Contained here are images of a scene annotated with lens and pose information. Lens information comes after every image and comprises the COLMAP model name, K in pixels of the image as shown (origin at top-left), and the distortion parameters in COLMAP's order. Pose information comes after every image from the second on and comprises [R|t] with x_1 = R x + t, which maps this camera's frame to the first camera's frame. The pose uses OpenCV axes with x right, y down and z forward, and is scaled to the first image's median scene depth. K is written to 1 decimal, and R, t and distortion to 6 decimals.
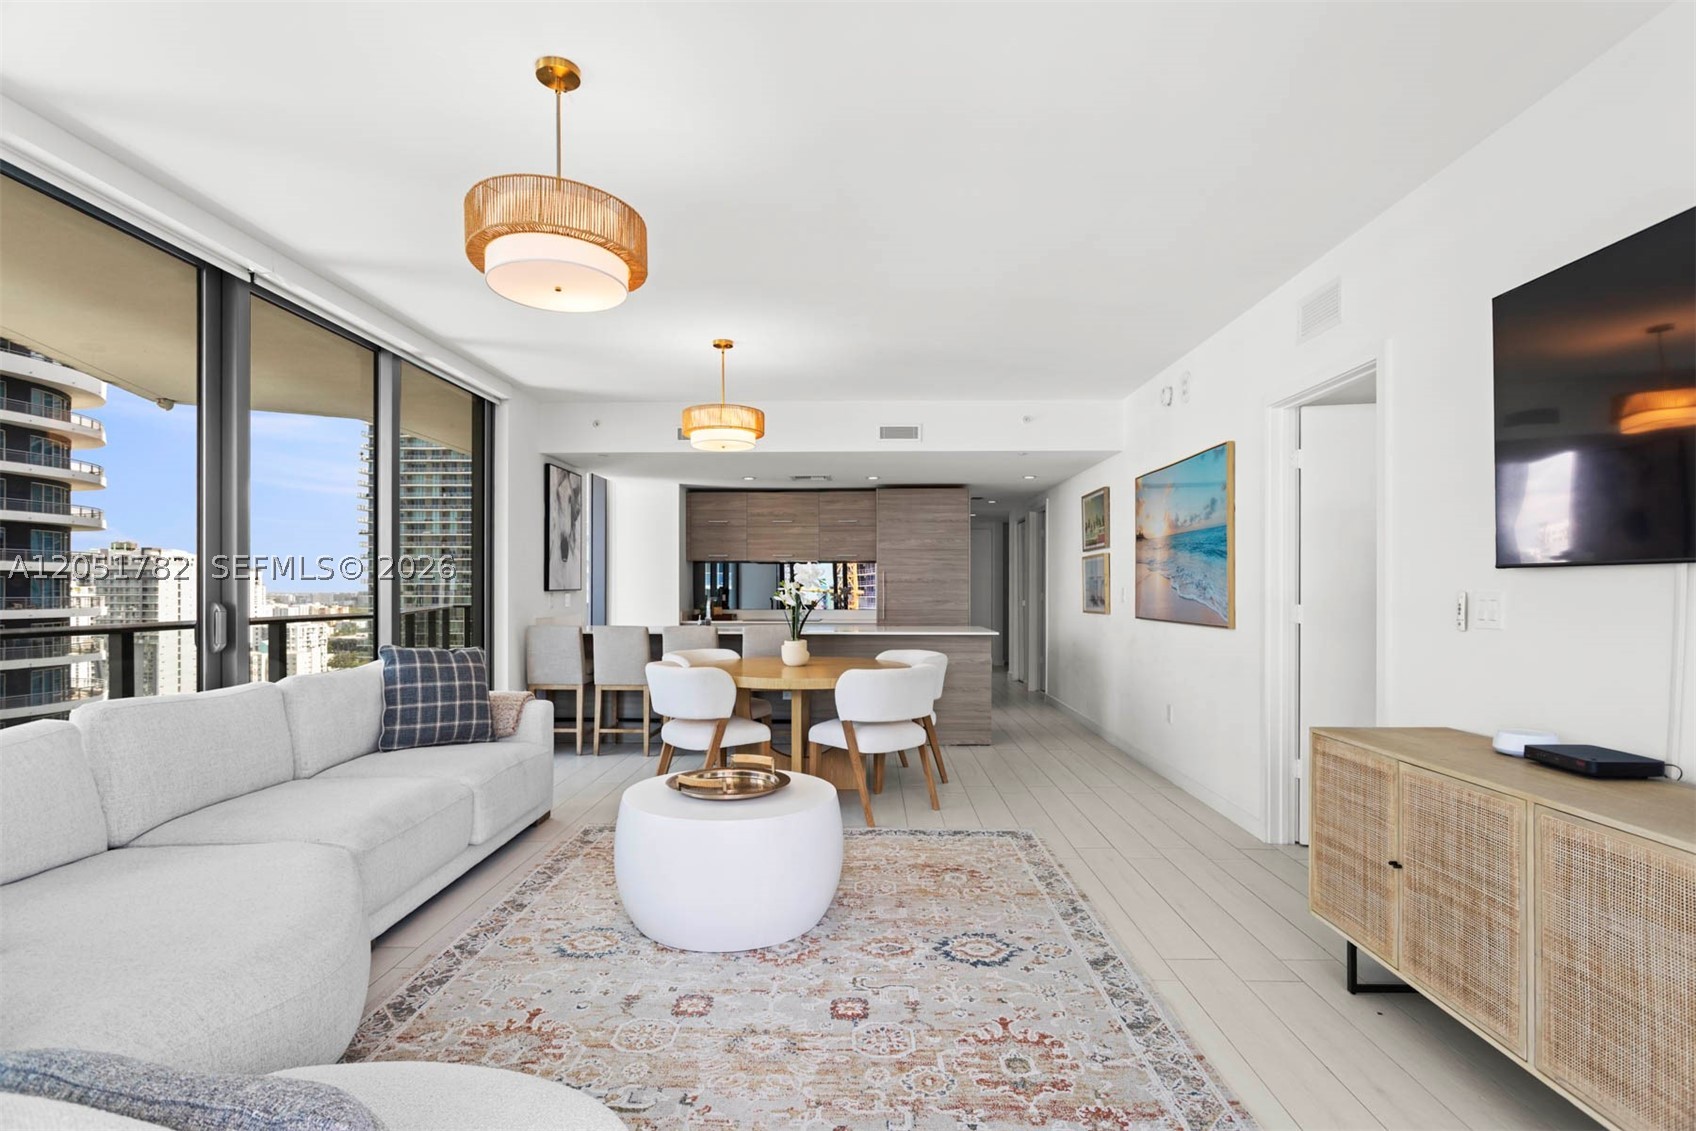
lens RADIAL K [[822.8, 0, 857.4], [0, 822.8, 589.6], [0, 0, 1]] dist [-0.017281, 0.008810]
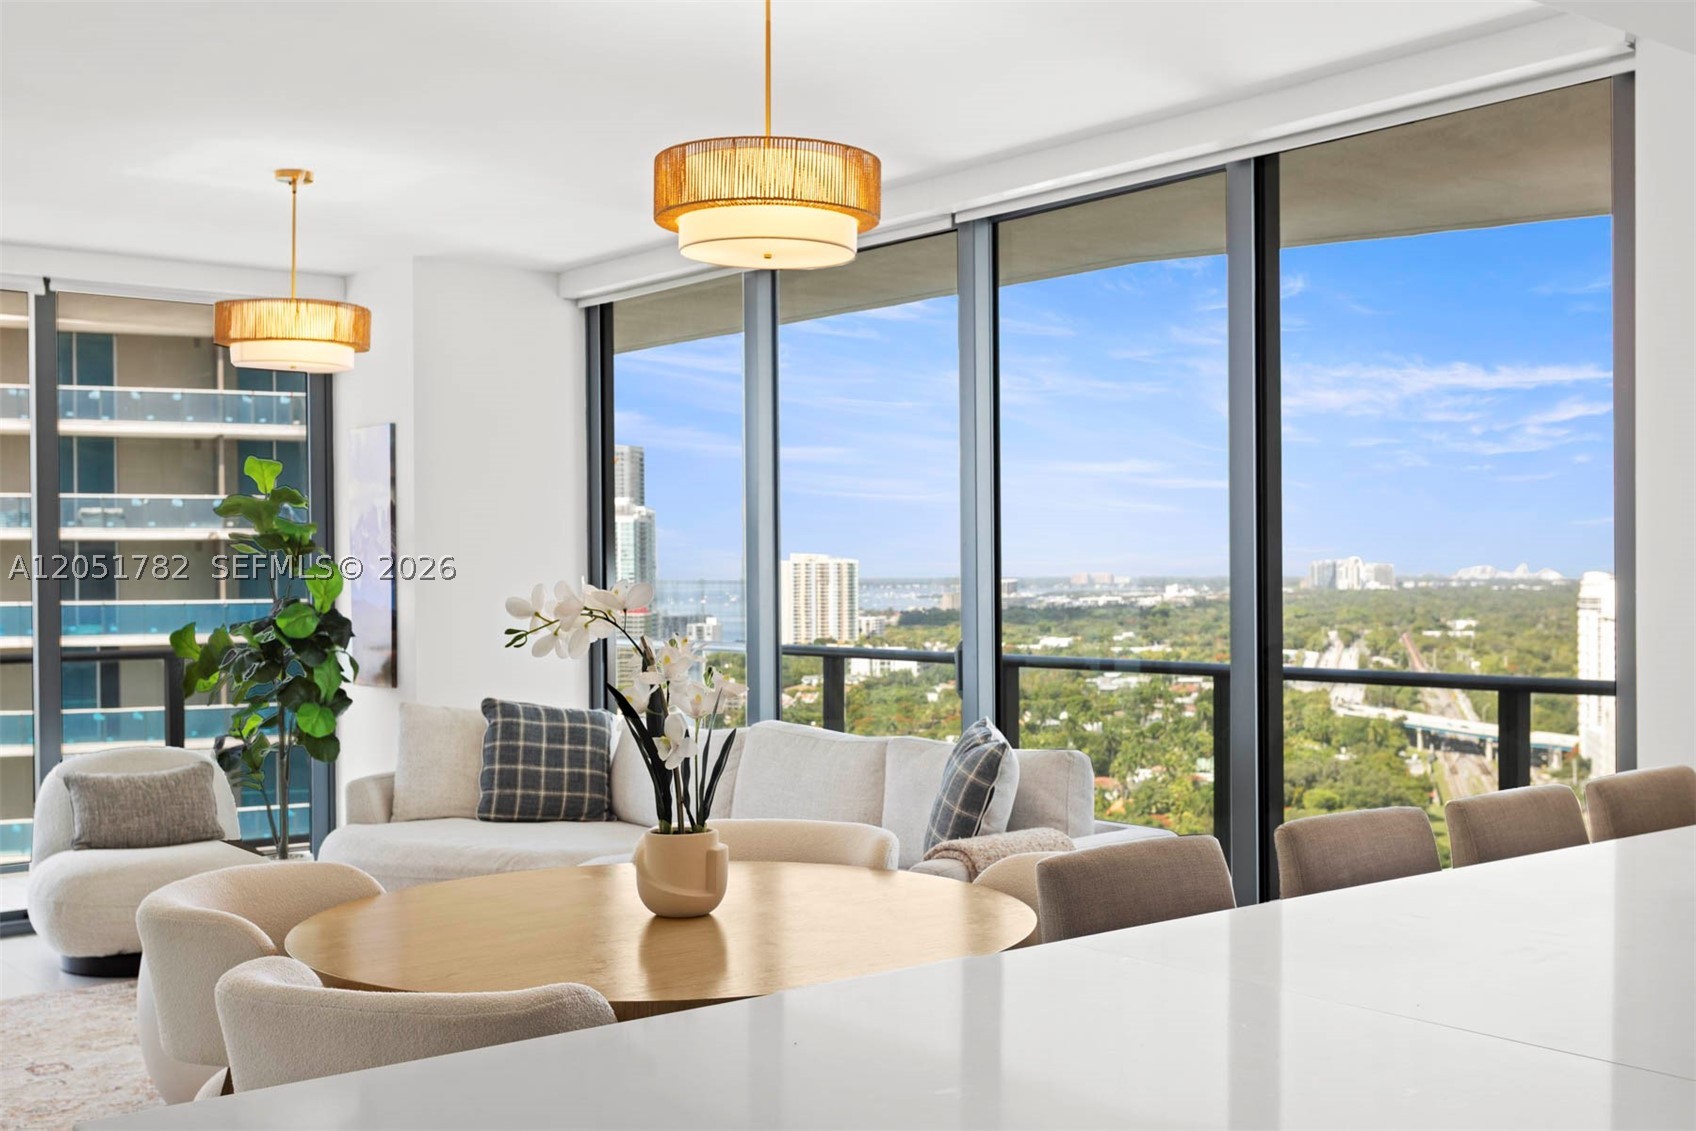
lens RADIAL K [[1875.6, 0, 850.5], [0, 1875.6, 589.8], [0, 0, 1]] dist [0.022944, 0.000000]
pose [[-0.773932, 0.011237, -0.633169, 0.458273], [0.006769, 0.999932, 0.009472, -0.049264], [0.633232, 0.003045, -0.773956, 2.292178]]
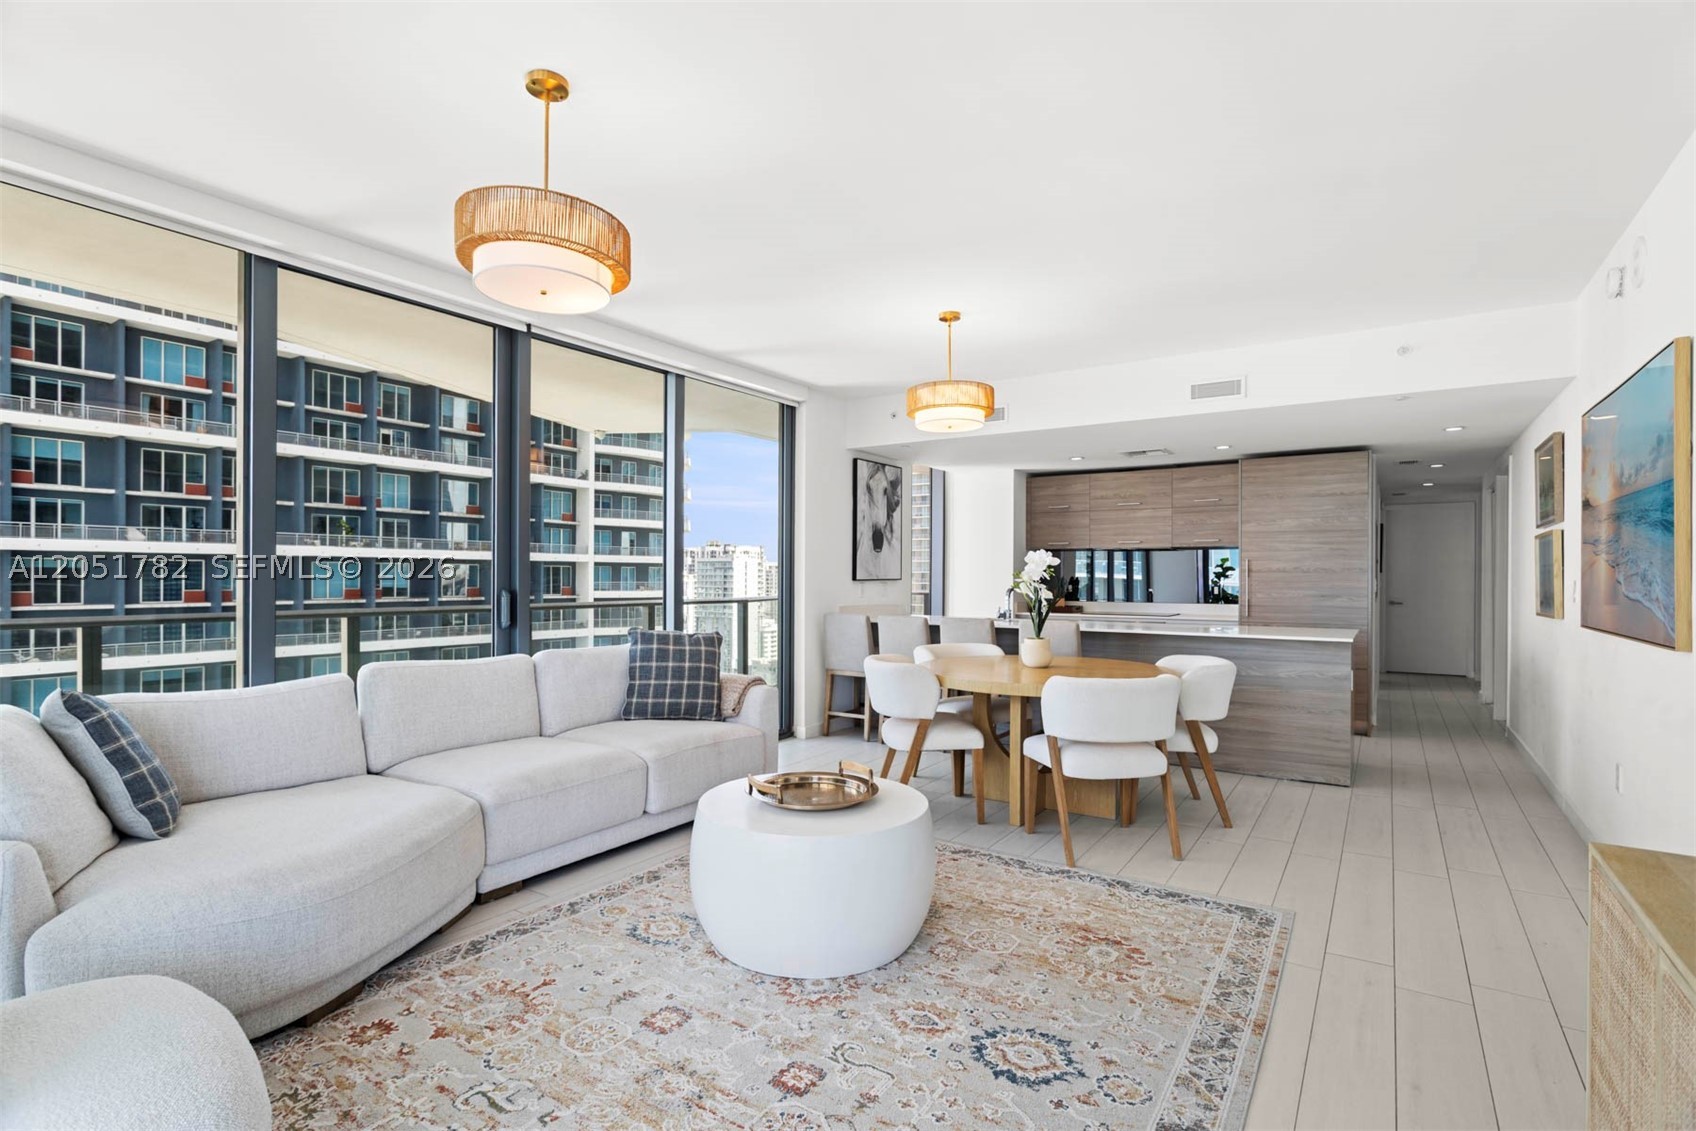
lens RADIAL K [[822.8, 0, 849.4], [0, 822.8, 574.6], [0, 0, 1]] dist [-0.017281, 0.008810]
pose [[0.840597, 0.001844, -0.541658, 0.339798], [-0.004001, 0.999988, -0.002805, -0.005153], [0.541646, 0.004525, 0.840594, 0.216675]]
